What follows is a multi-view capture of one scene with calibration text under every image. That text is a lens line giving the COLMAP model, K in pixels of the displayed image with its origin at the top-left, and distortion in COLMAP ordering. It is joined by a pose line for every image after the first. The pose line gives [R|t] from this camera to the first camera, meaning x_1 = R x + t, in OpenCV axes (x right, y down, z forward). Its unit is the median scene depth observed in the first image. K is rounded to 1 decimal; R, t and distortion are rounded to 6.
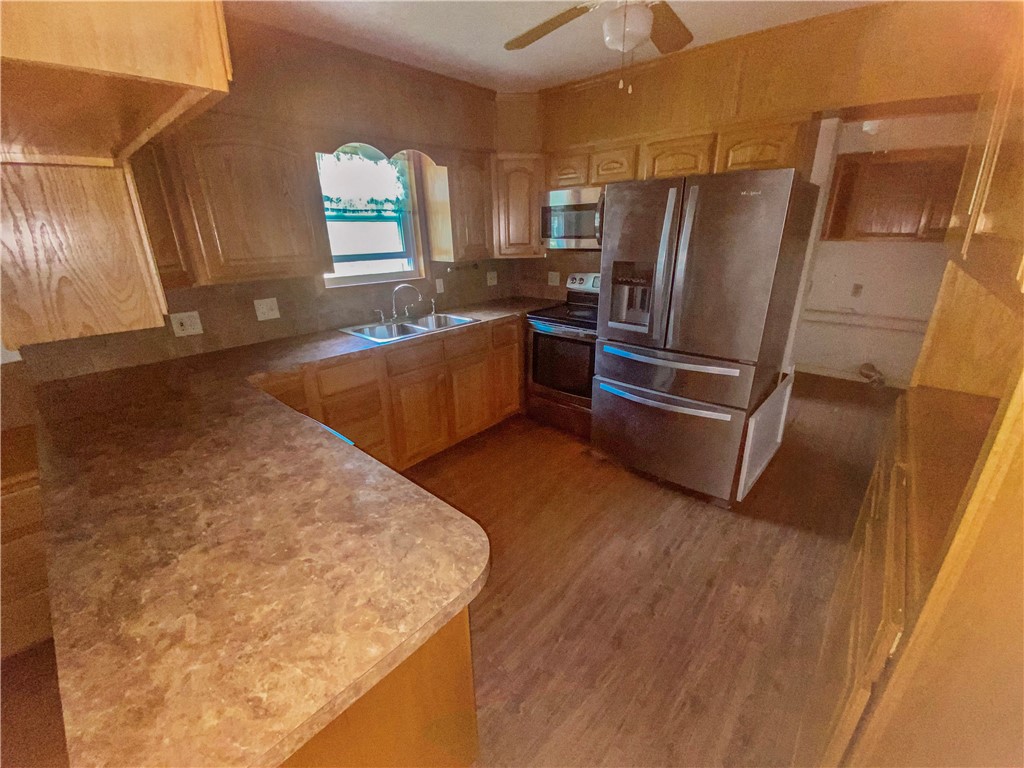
lens RADIAL K [[420.2, 0, 509.1], [0, 420.2, 389.0], [0, 0, 1]] dist [0.003637, -0.000615]
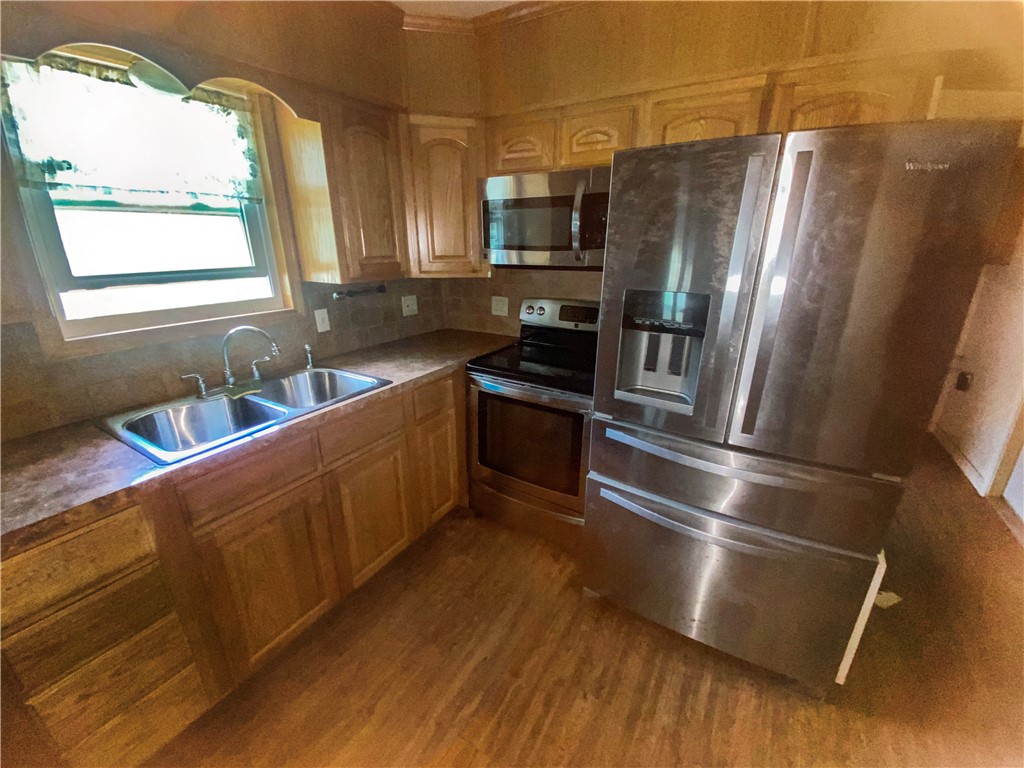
lens RADIAL K [[420.2, 0, 520.3], [0, 420.2, 382.8], [0, 0, 1]] dist [0.003637, -0.000615]
pose [[0.979189, -0.042578, 0.198433, -0.006345], [0.050828, 0.998034, -0.036669, -0.120403], [-0.196482, 0.045992, 0.979428, 0.349405]]
